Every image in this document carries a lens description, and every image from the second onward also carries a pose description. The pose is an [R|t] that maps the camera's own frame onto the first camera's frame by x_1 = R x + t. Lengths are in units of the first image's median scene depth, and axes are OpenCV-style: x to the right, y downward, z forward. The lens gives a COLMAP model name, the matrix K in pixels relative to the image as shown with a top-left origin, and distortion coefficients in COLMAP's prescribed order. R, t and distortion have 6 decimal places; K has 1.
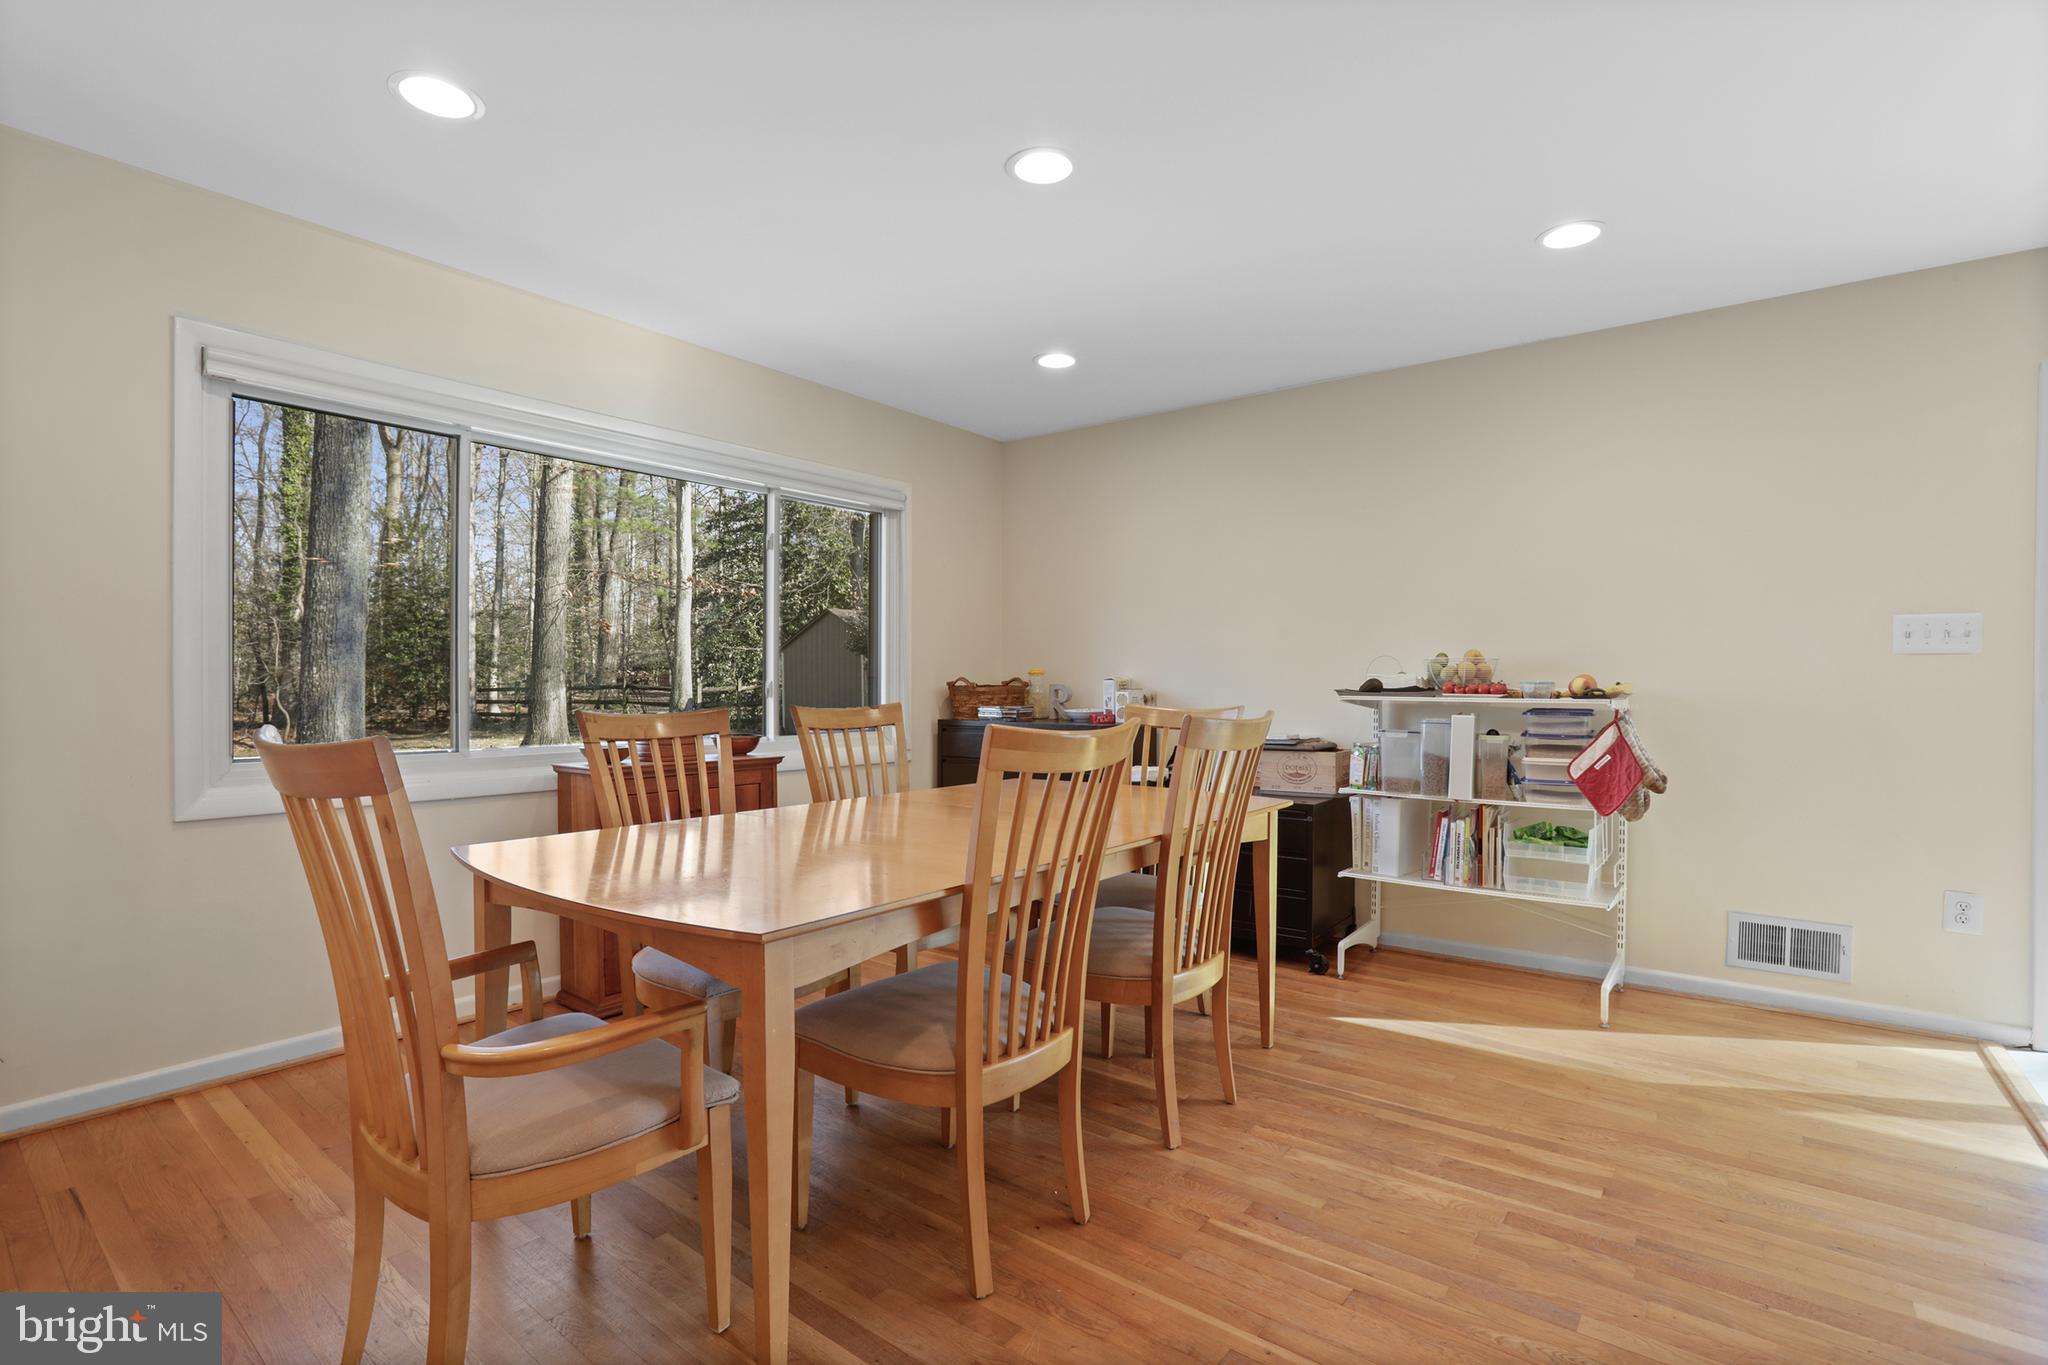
lens RADIAL K [[928.3, 0, 1022.2], [0, 928.3, 678.7], [0, 0, 1]] dist [-0.069800, 0.024458]
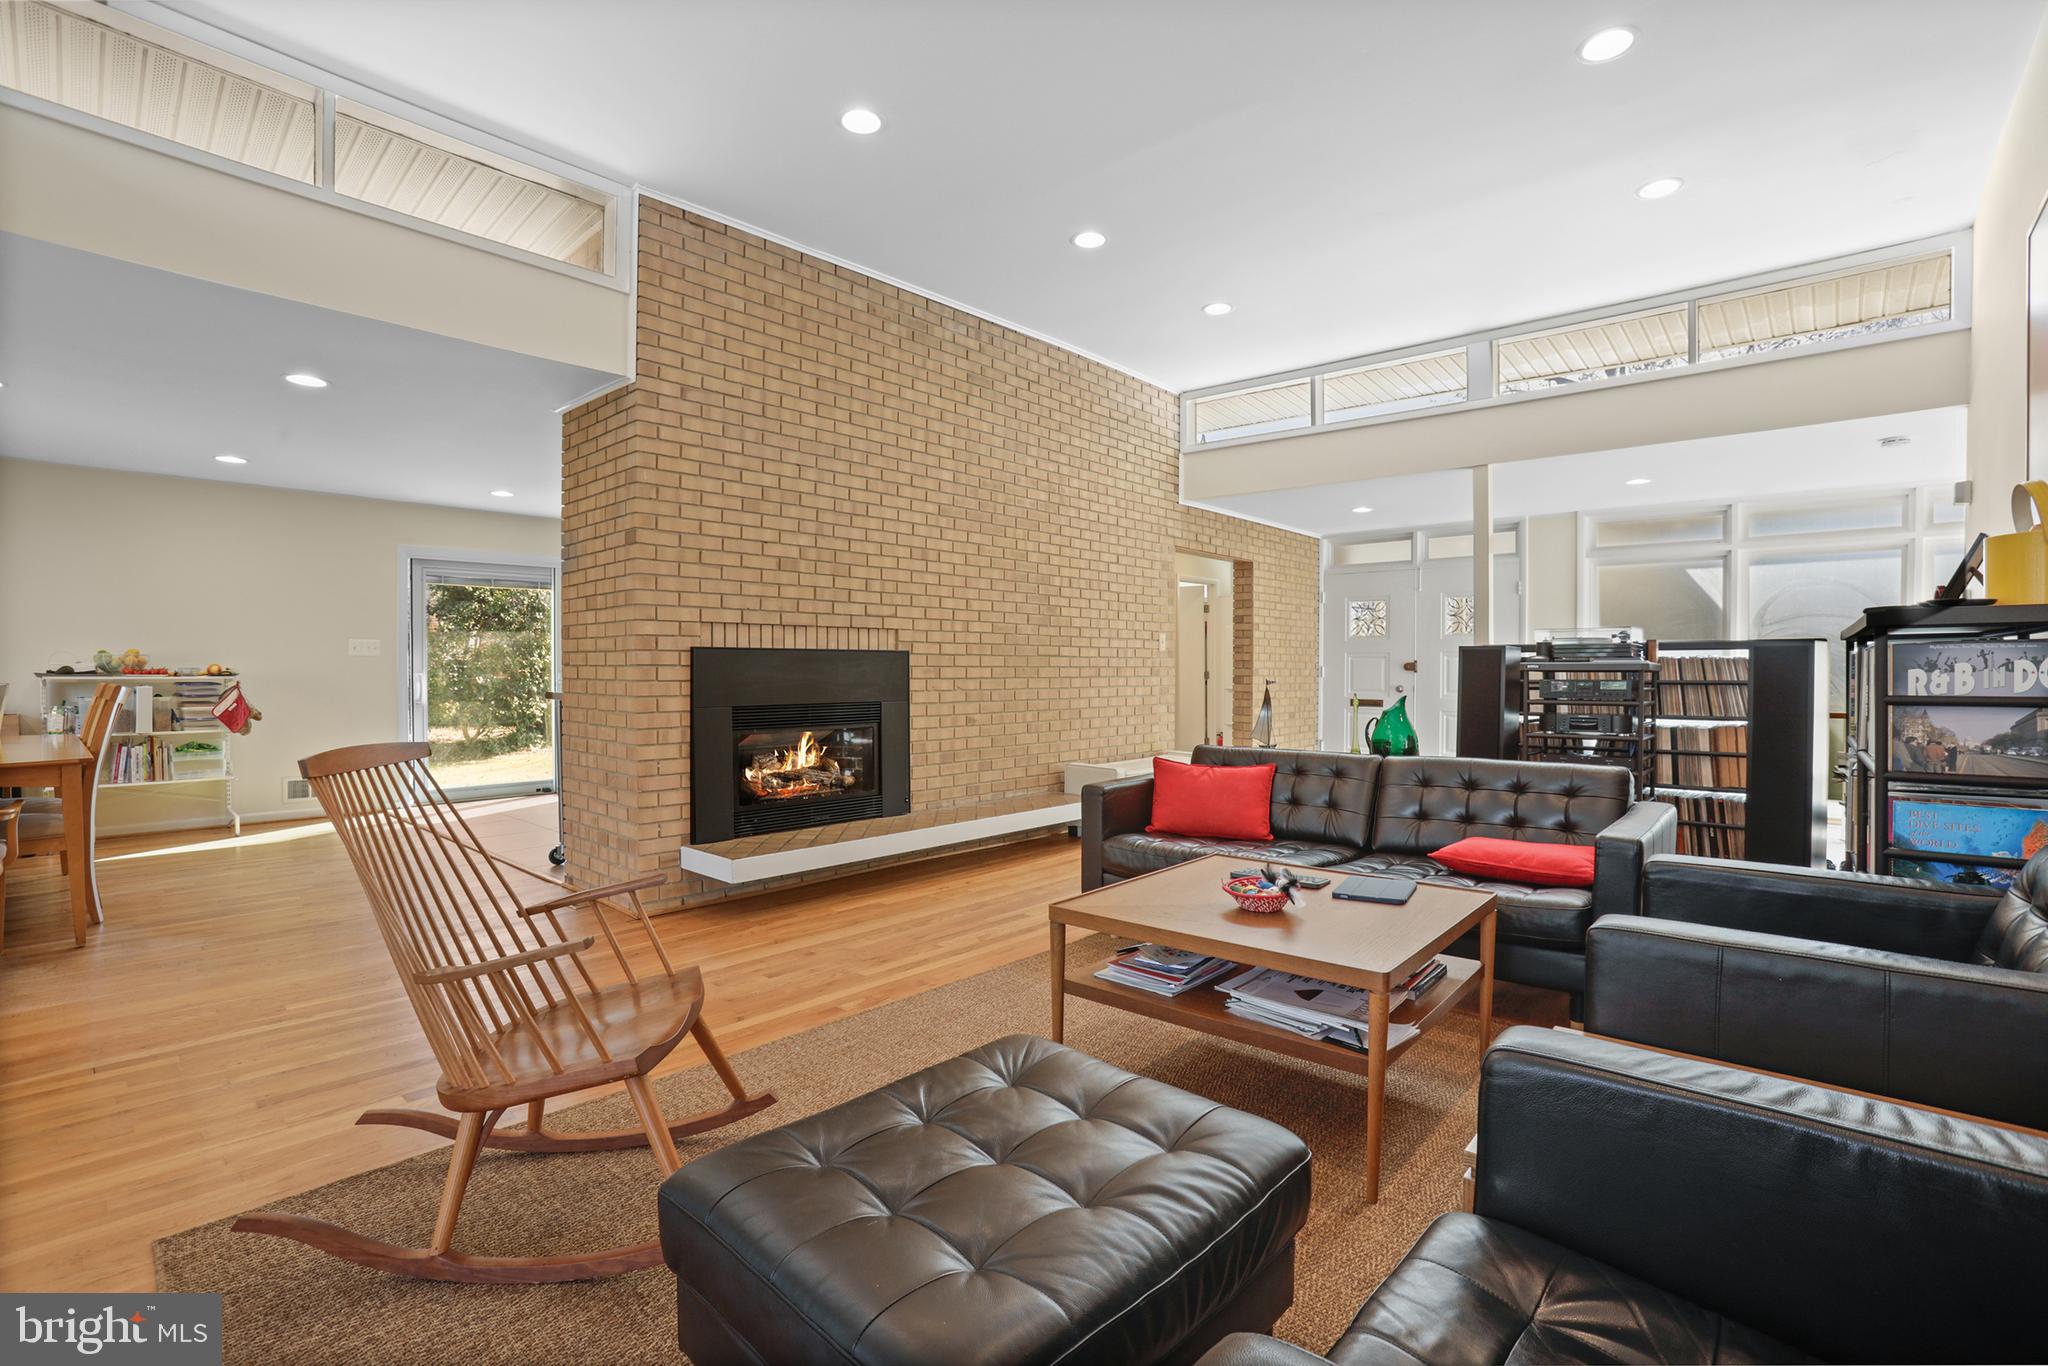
lens RADIAL K [[936.3, 0, 1024.0], [0, 936.3, 683.0], [0, 0, 1]] dist [-0.103988, 0.044736]
pose [[0.052873, -0.019800, 0.998405, -1.221308], [-0.002564, 0.999797, 0.019964, -0.006372], [-0.998598, -0.003616, 0.052811, -0.867497]]
